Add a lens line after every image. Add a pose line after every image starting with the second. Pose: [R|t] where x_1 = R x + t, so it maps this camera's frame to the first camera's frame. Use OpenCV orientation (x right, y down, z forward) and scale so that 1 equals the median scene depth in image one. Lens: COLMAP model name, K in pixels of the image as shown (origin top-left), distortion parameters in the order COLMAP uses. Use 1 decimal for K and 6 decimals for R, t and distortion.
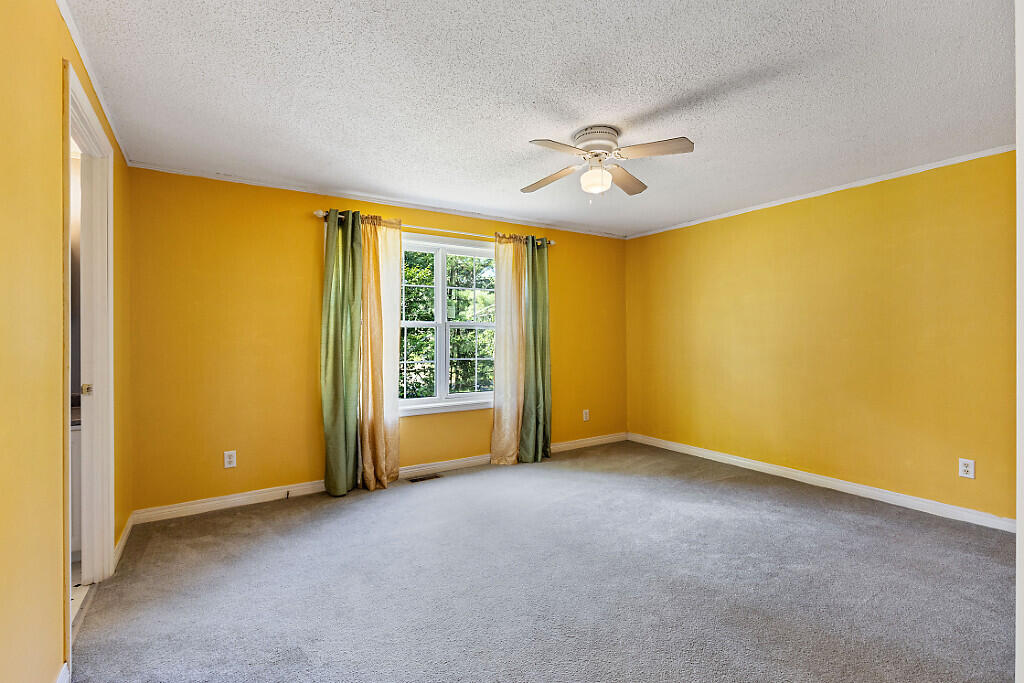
lens RADIAL K [[477.3, 0, 508.1], [0, 477.3, 341.2], [0, 0, 1]] dist [-0.001755, -0.000170]
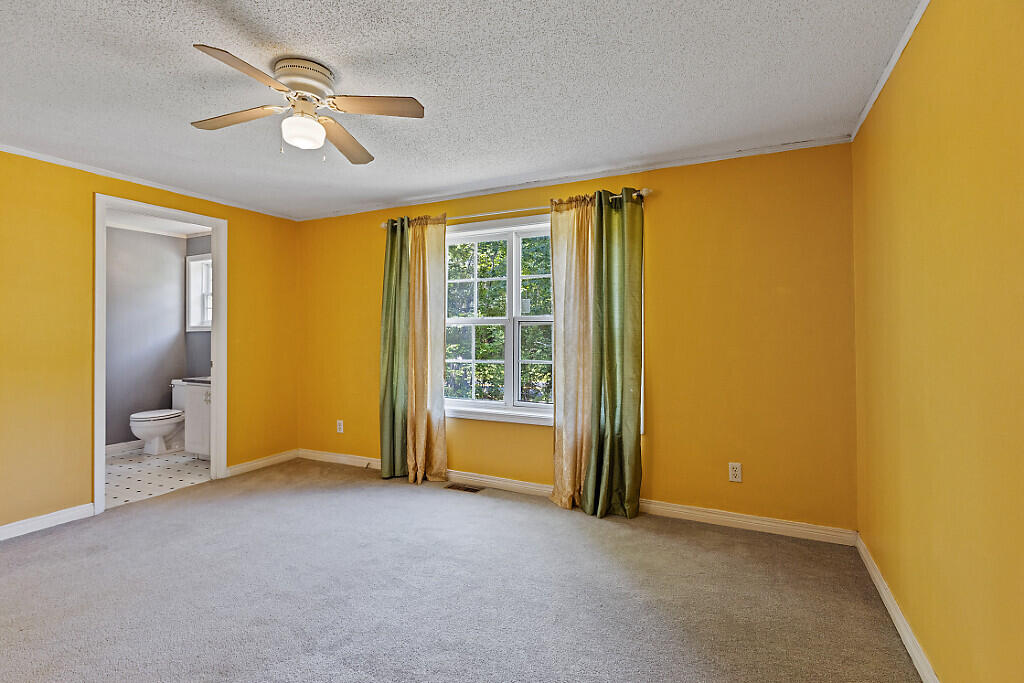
lens RADIAL K [[477.3, 0, 510.8], [0, 477.3, 334.0], [0, 0, 1]] dist [-0.001755, -0.000170]
pose [[0.520902, 0.003064, -0.853611, 0.642898], [-0.010810, 0.999937, -0.003008, -0.008090], [0.853548, 0.010795, 0.520903, 0.582113]]
